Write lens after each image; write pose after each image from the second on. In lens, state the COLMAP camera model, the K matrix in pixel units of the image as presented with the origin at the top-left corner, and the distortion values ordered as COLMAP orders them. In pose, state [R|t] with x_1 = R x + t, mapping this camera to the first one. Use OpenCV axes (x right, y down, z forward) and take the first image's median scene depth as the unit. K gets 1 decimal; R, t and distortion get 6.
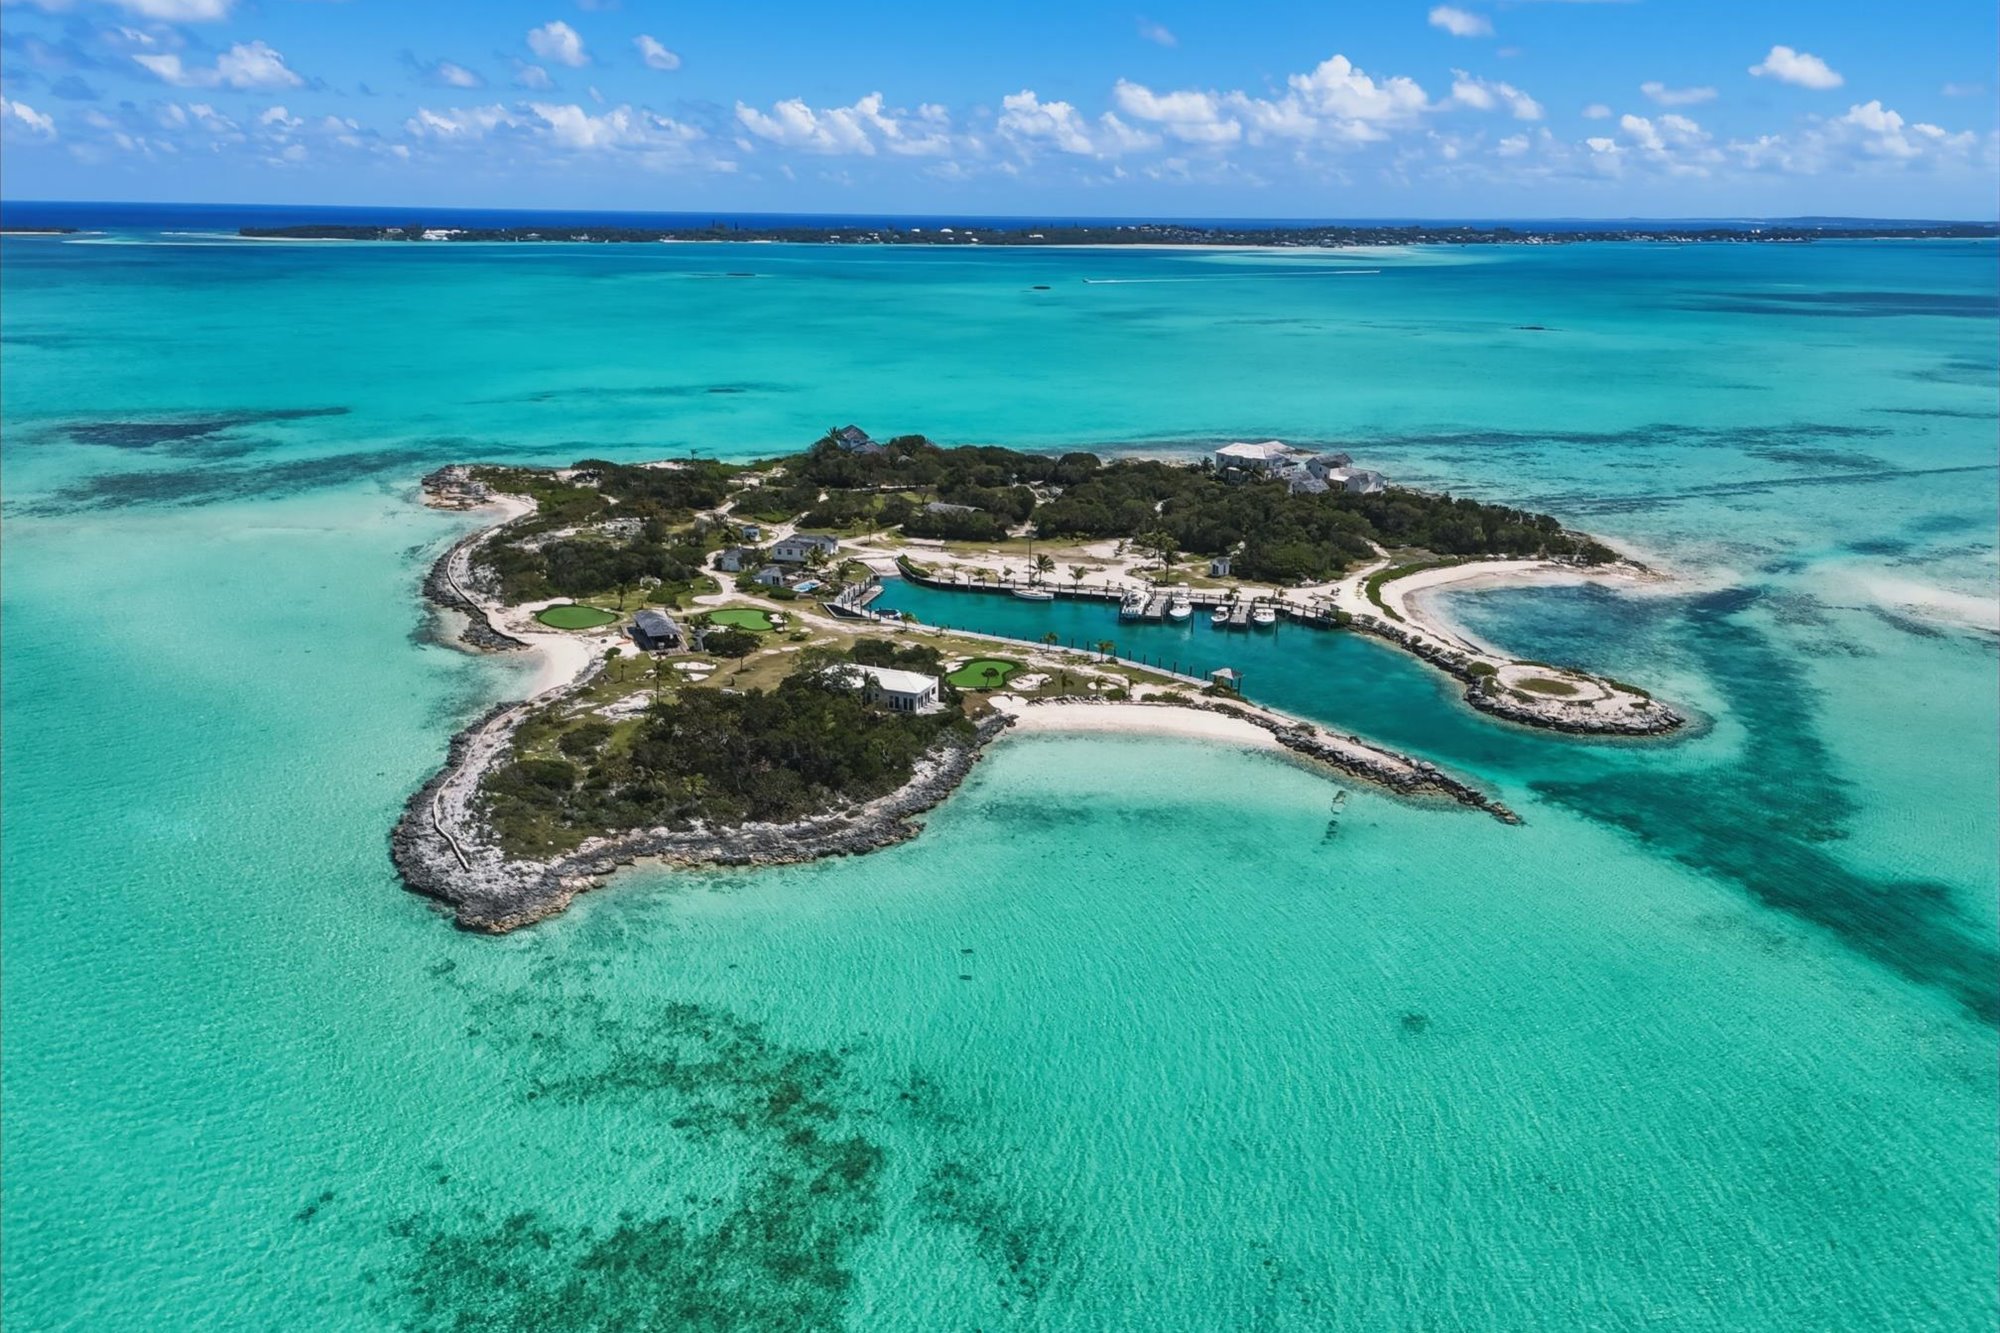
lens RADIAL K [[1484.9, 0, 1000.0], [0, 1484.9, 666.5], [0, 0, 1]] dist [0.077939, -0.078243]
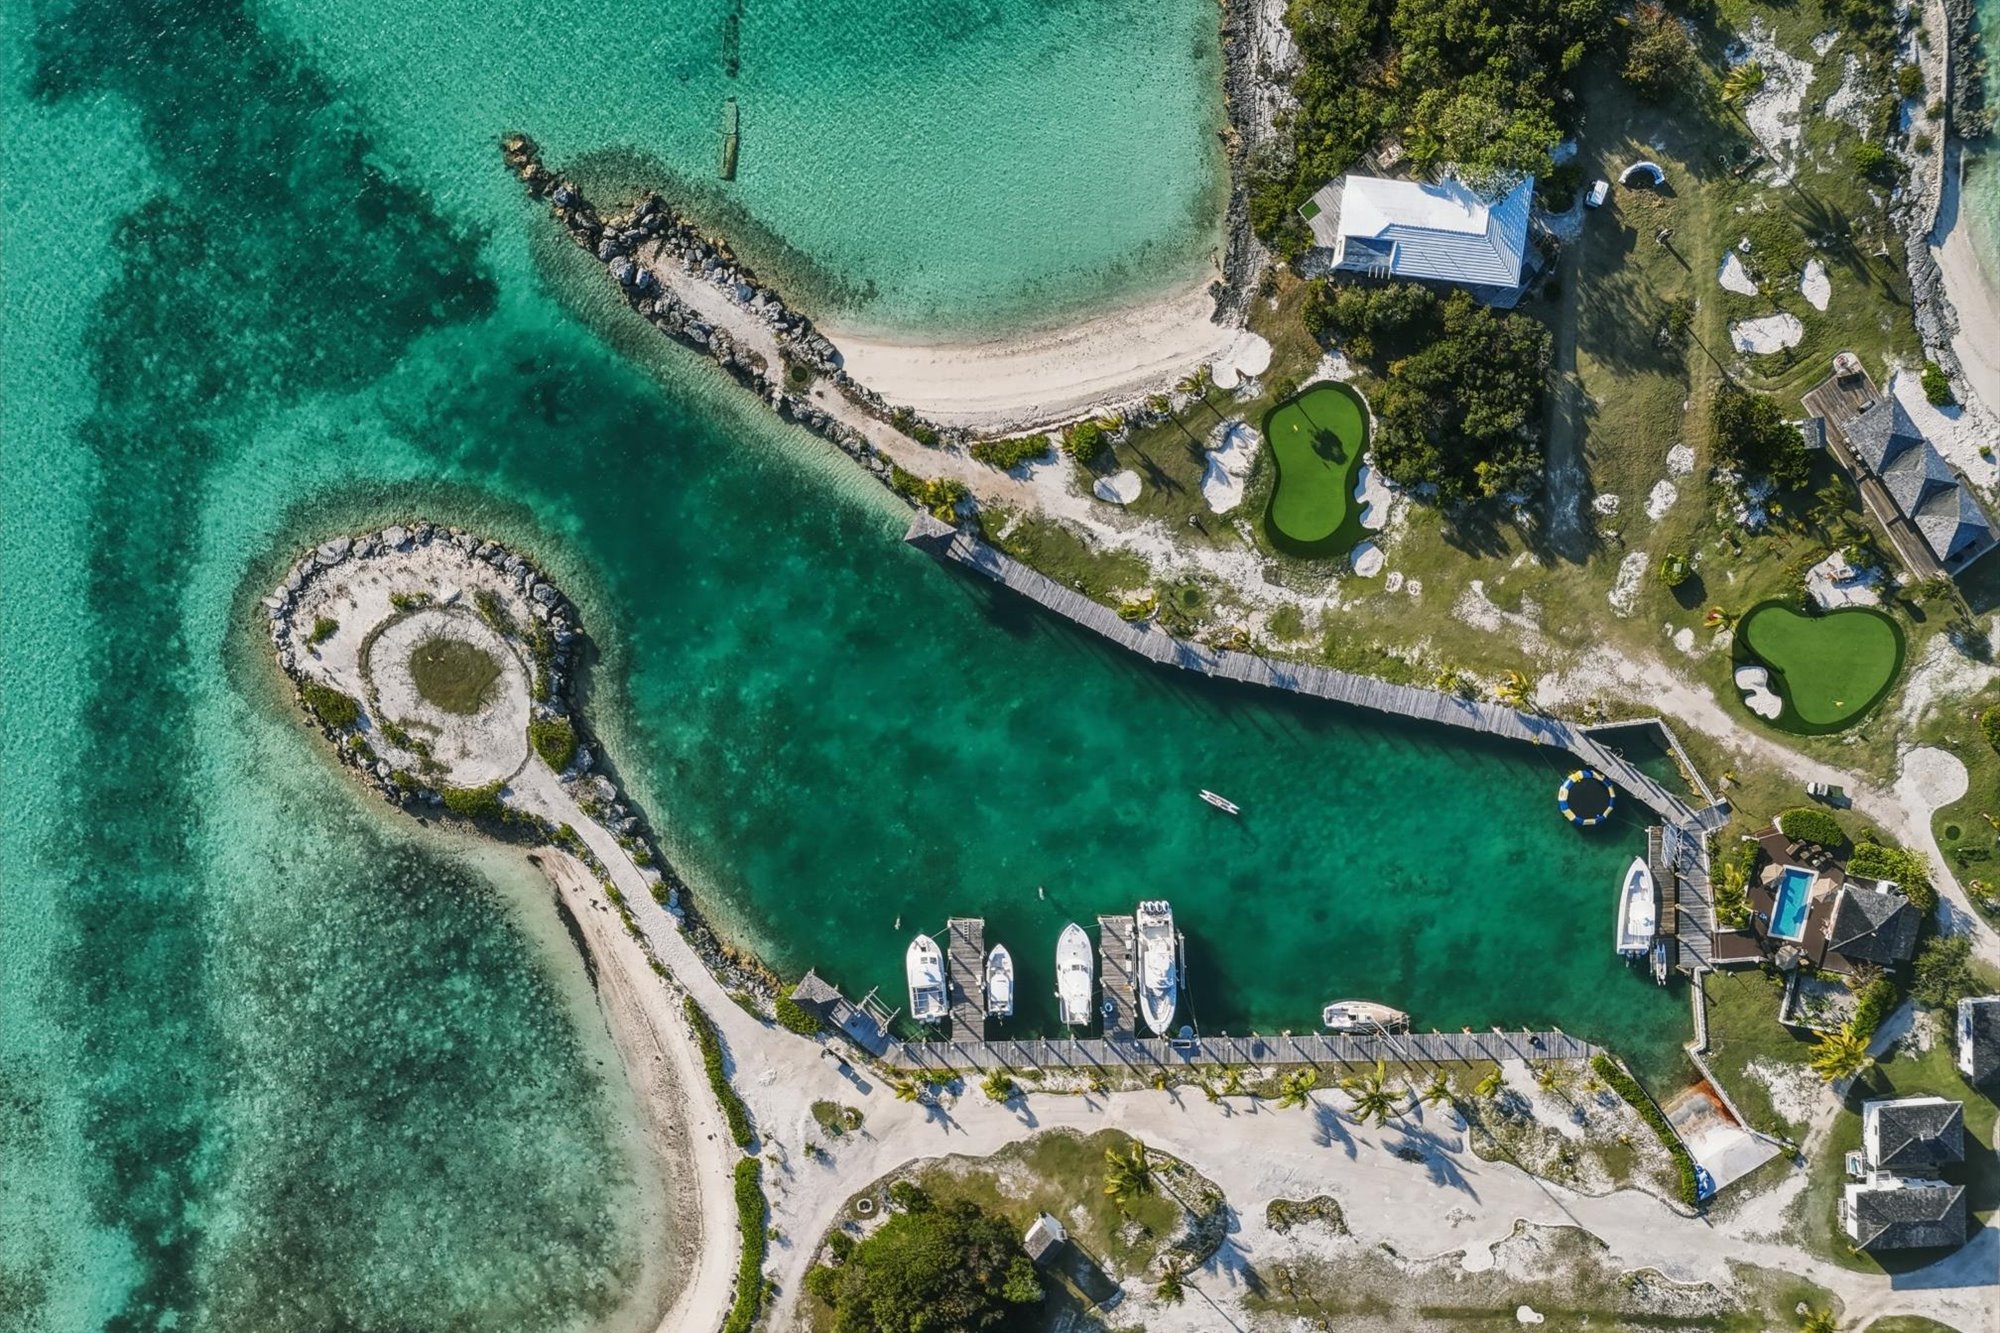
lens RADIAL K [[1484.9, 0, 1000.0], [0, 1484.9, 666.5], [0, 0, 1]] dist [0.077939, -0.078243]
pose [[-0.964981, 0.261606, -0.019323, 0.180801], [-0.113357, -0.349440, 0.930076, -0.736262], [0.236562, 0.899697, 0.366858, 0.997074]]
